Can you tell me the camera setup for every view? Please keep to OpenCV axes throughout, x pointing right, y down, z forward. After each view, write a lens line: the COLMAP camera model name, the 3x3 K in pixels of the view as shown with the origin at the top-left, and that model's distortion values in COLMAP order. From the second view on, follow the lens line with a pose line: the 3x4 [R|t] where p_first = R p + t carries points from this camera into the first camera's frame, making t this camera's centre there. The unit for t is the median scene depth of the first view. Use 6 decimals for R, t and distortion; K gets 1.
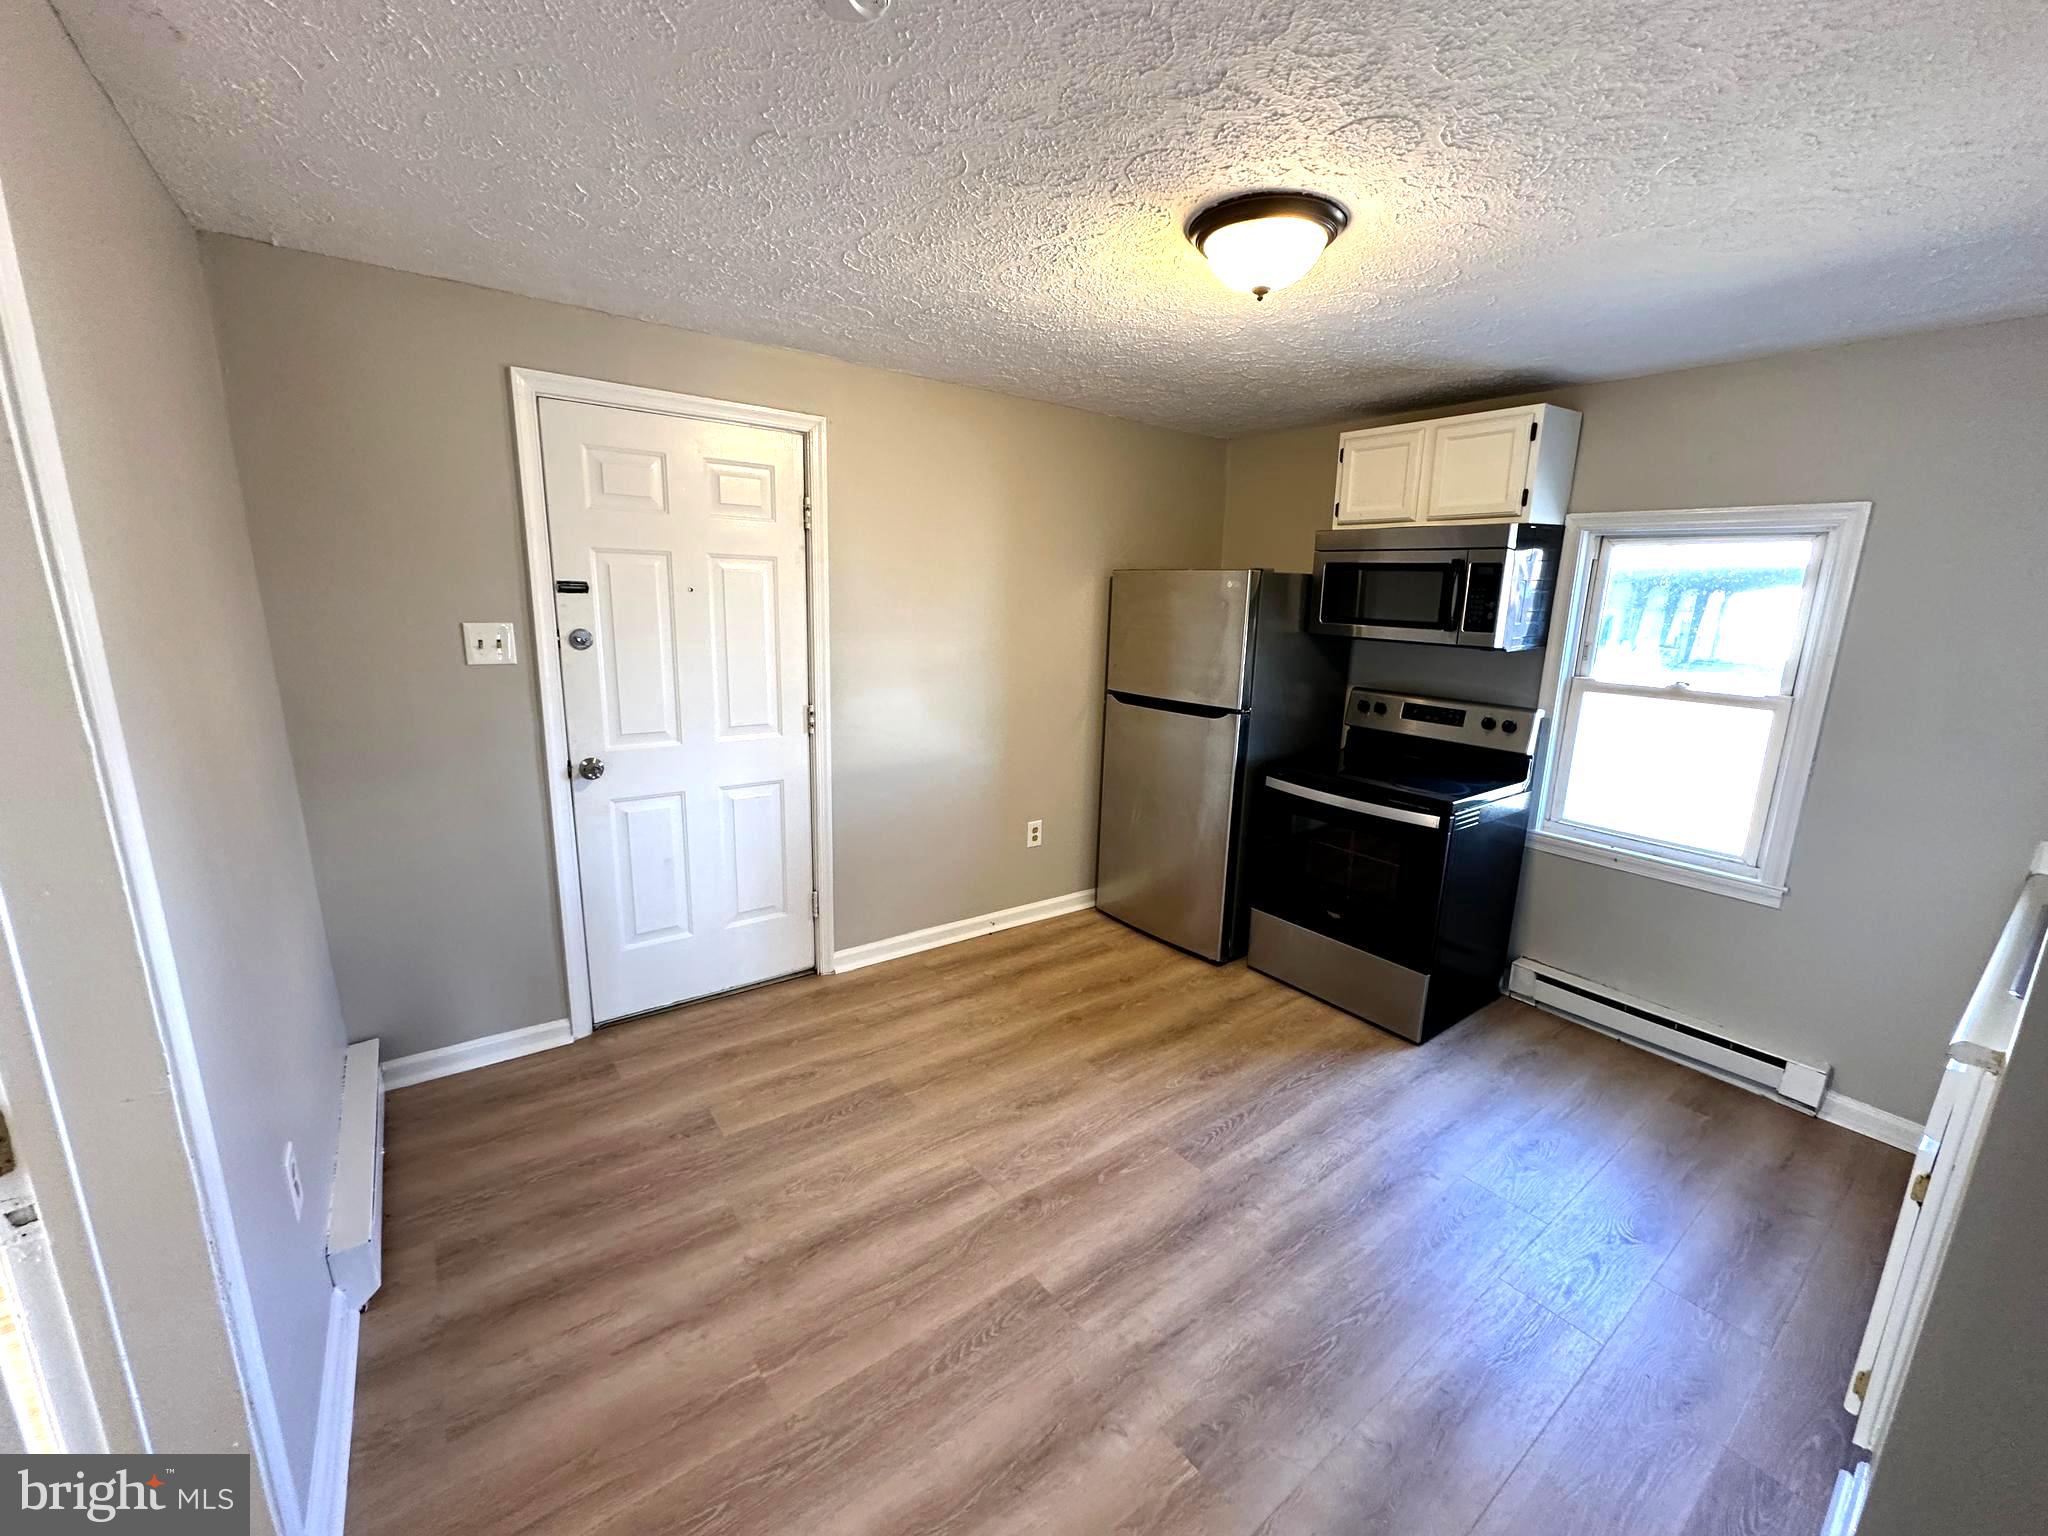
lens RADIAL K [[813.8, 0, 1024.1], [0, 813.8, 767.1], [0, 0, 1]] dist [-0.002162, 0.000500]
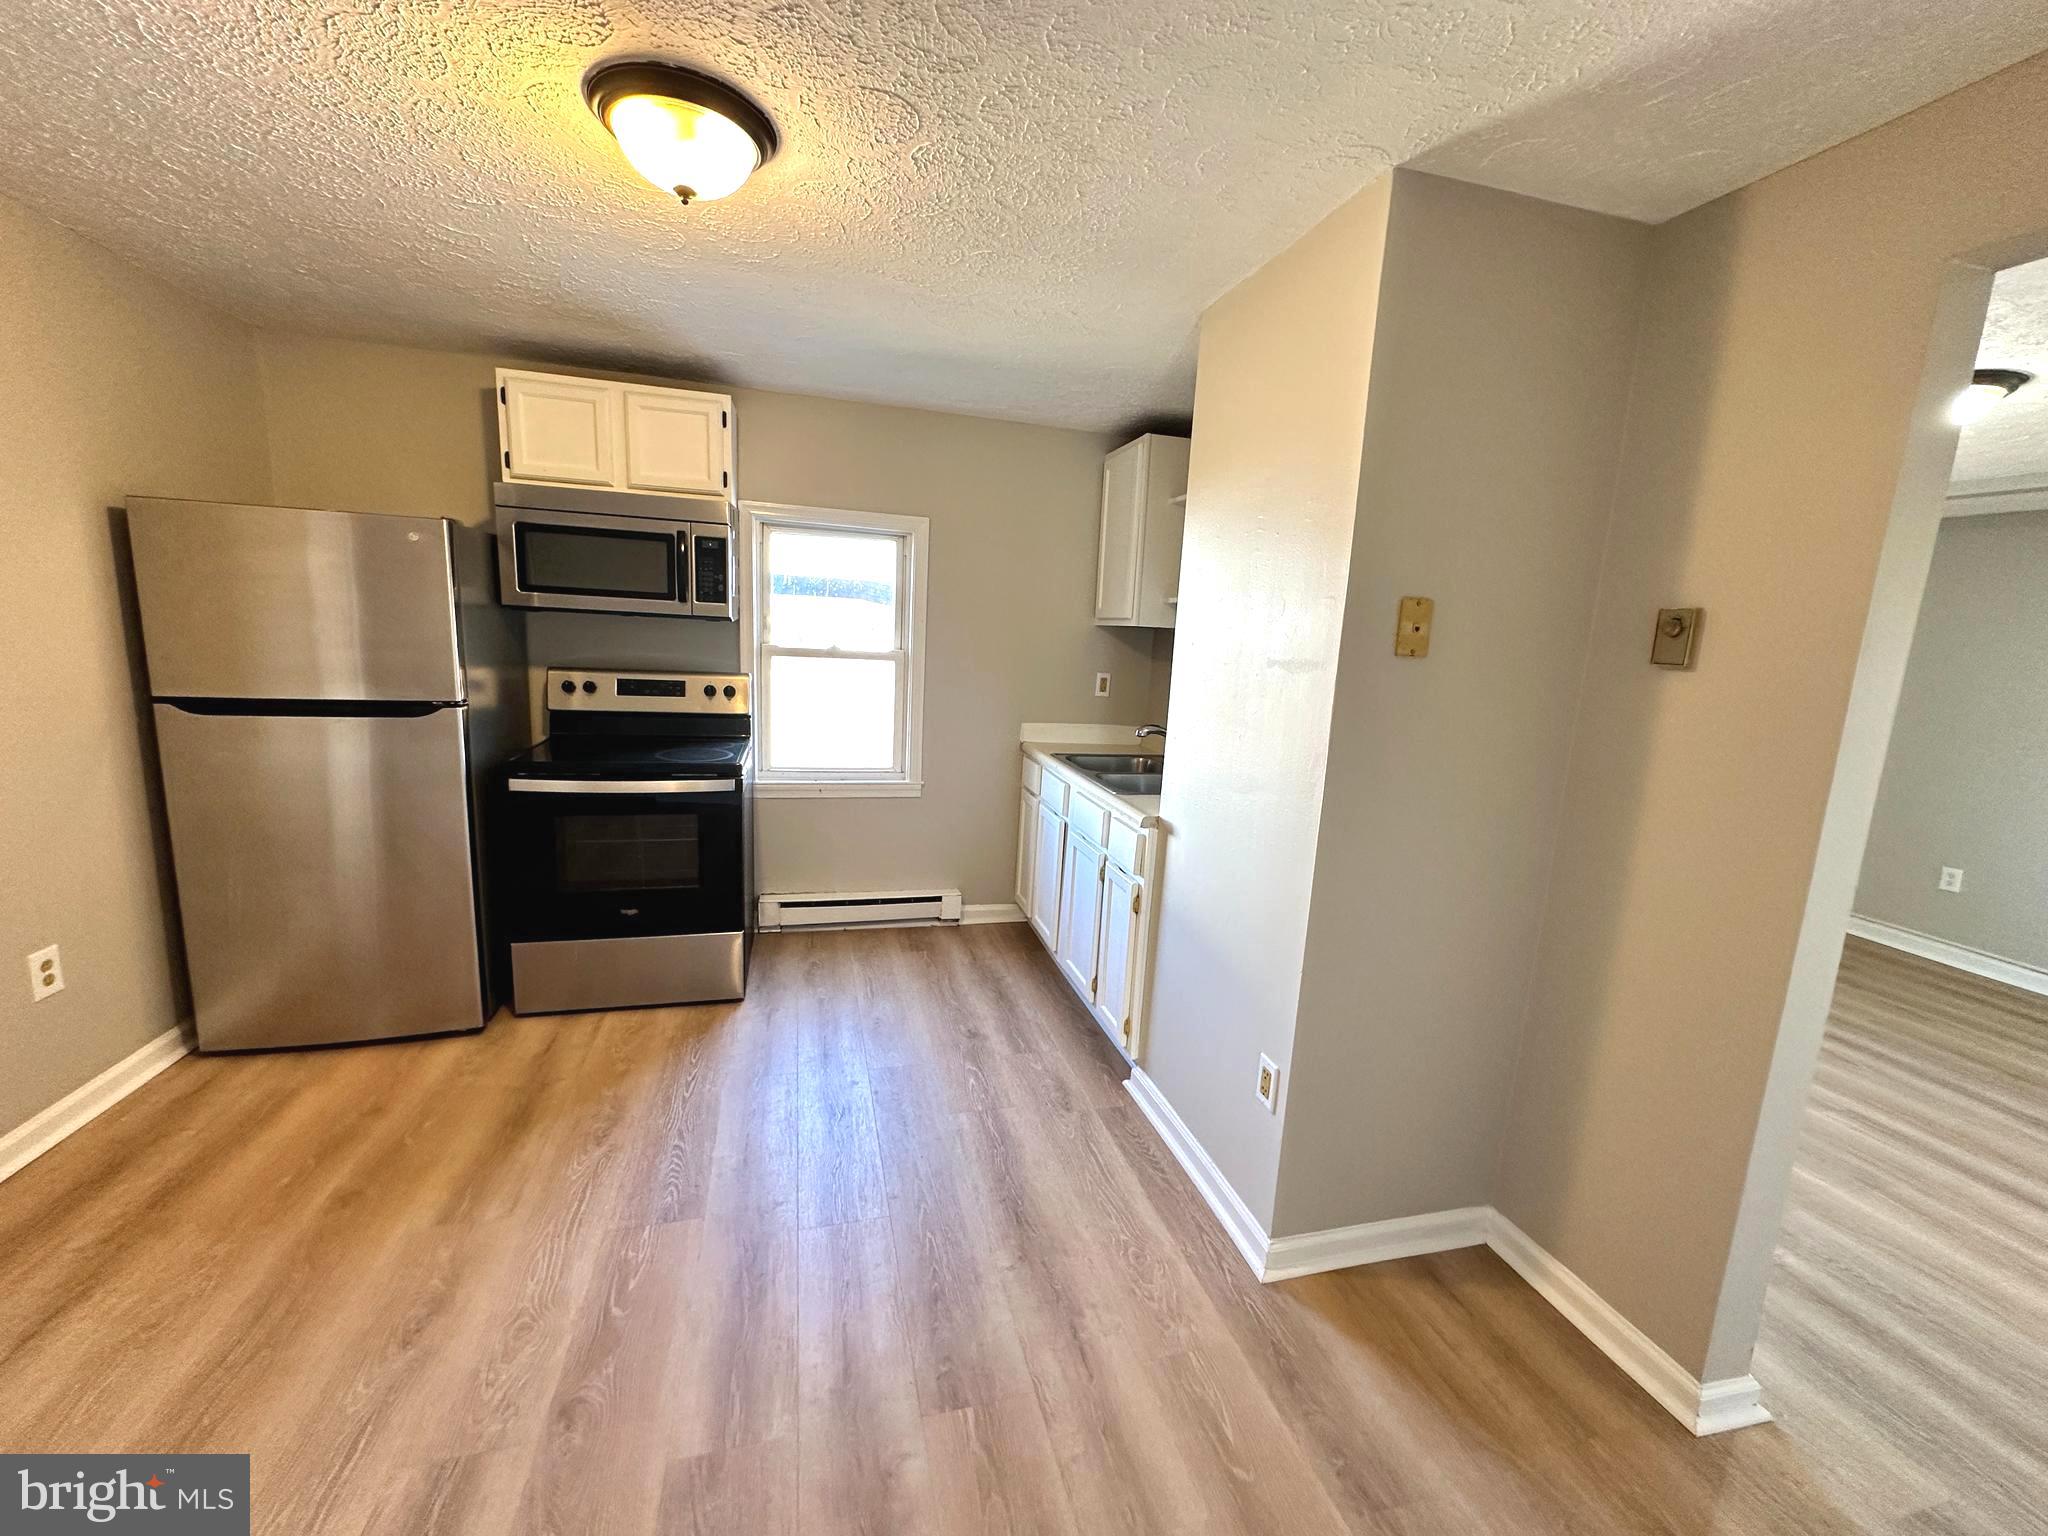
lens RADIAL K [[813.8, 0, 1023.9], [0, 813.8, 766.1], [0, 0, 1]] dist [-0.002162, 0.000500]
pose [[0.365077, -0.167035, 0.915870, -0.289706], [0.158815, 0.980527, 0.115521, -0.015506], [-0.917331, 0.103280, 0.384495, 0.239458]]
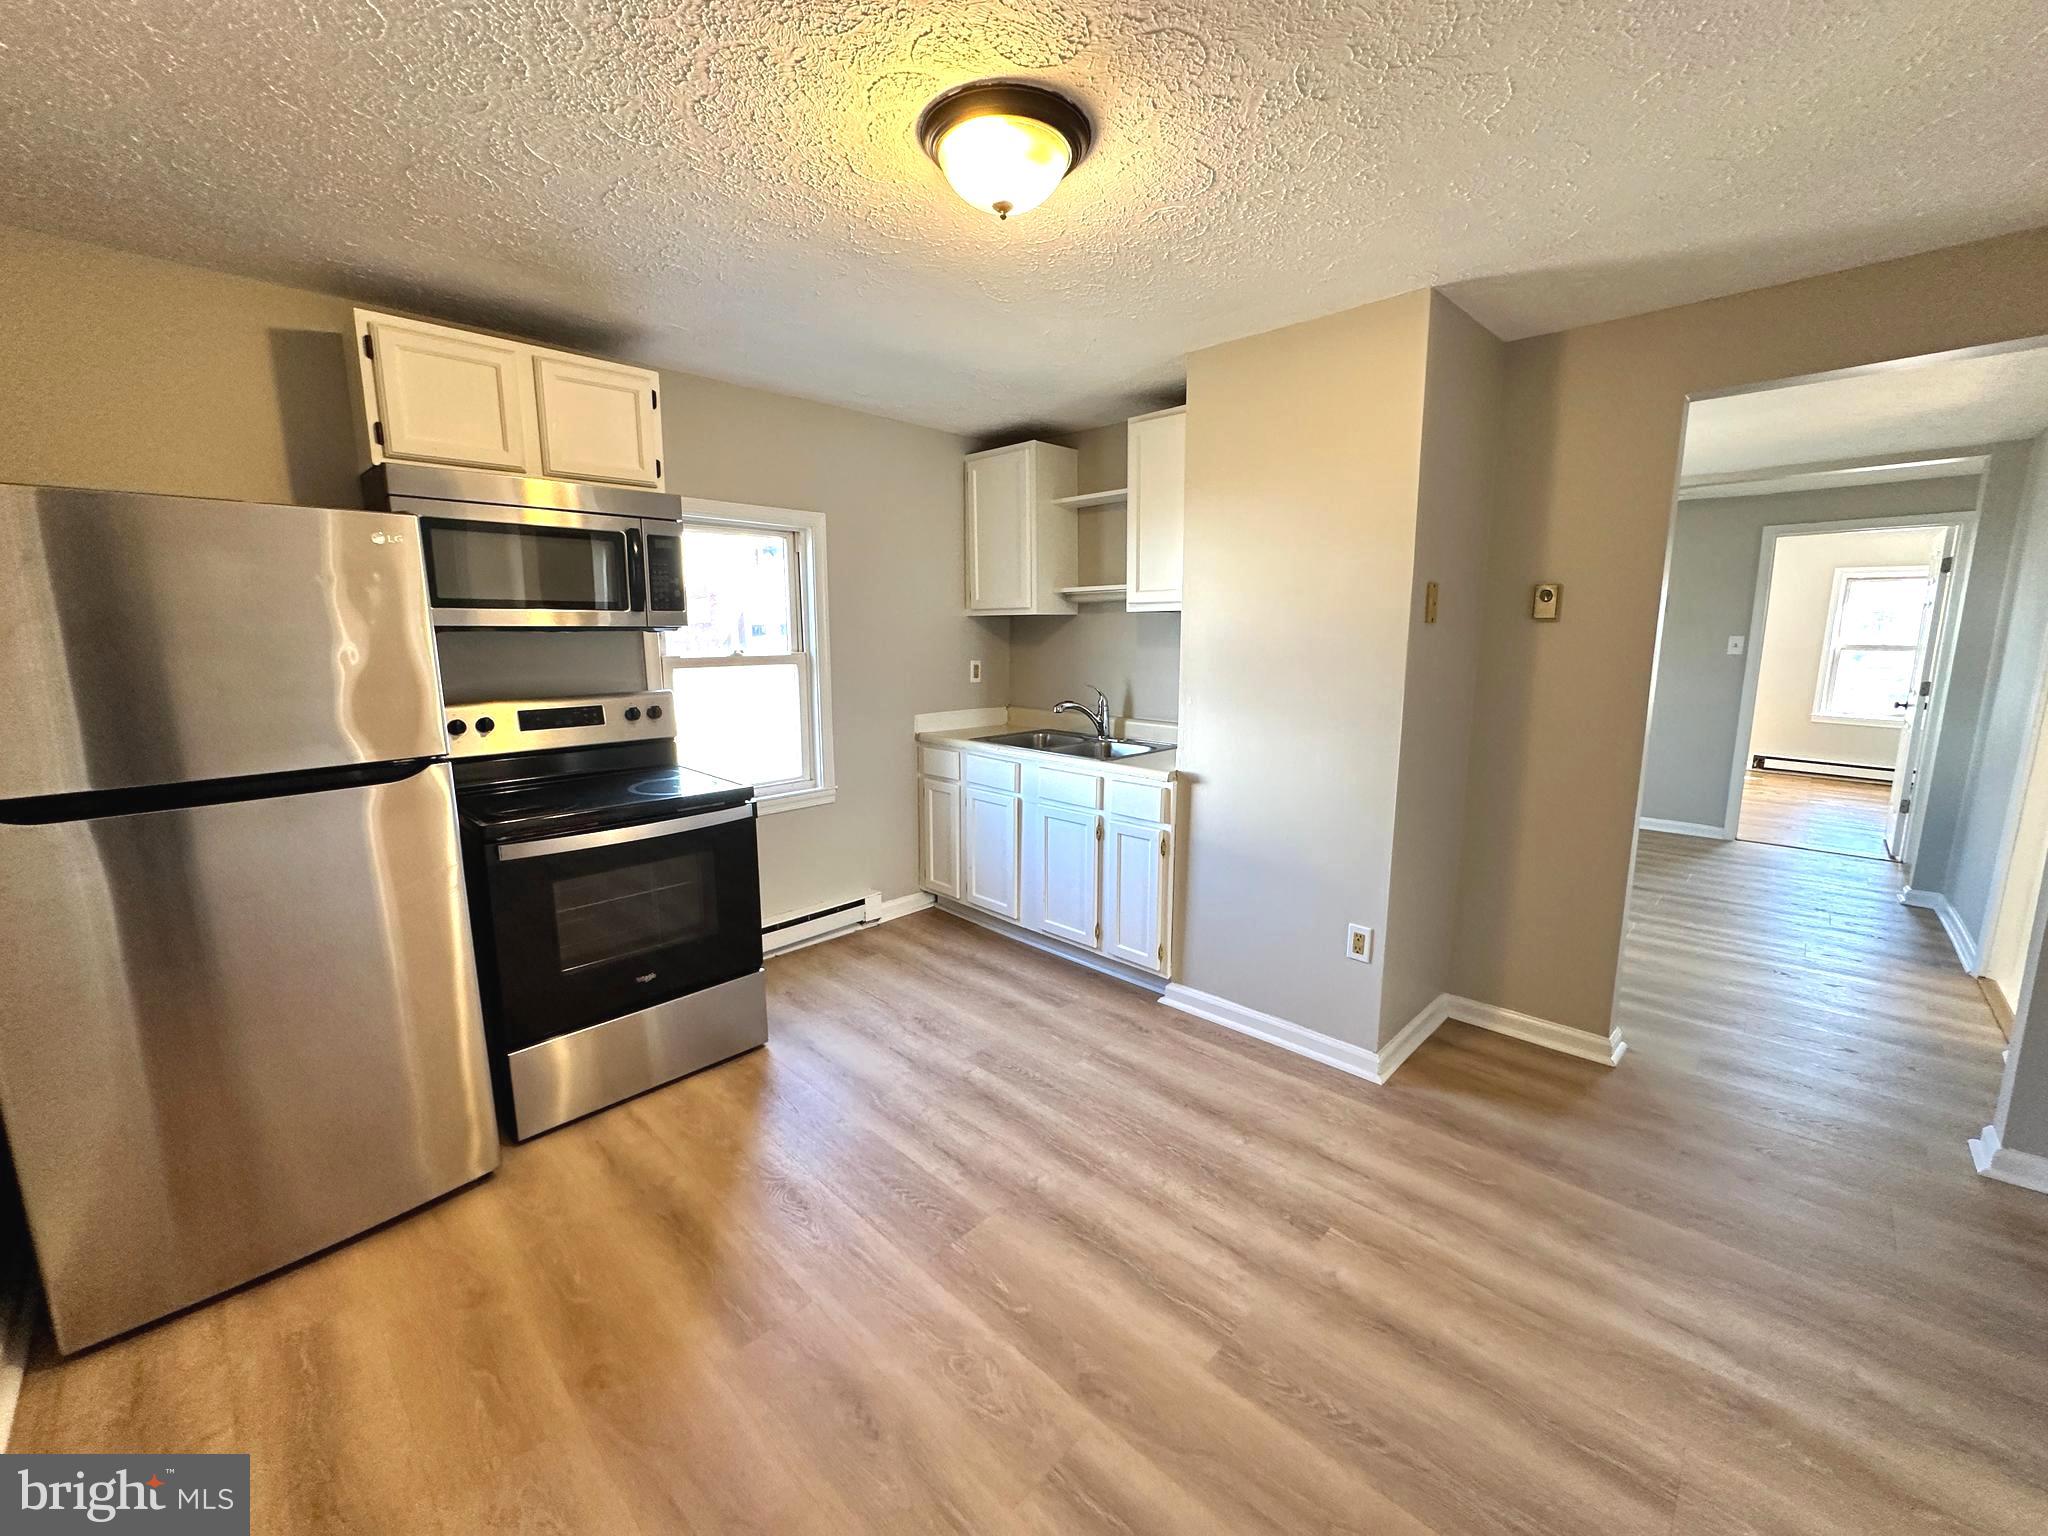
lens RADIAL K [[813.8, 0, 1025.1], [0, 813.8, 766.6], [0, 0, 1]] dist [-0.002162, 0.000500]
pose [[-0.162829, -0.196512, 0.966887, -0.422769], [0.210298, 0.950534, 0.228604, -0.121666], [-0.963982, 0.240558, -0.113448, 0.742443]]
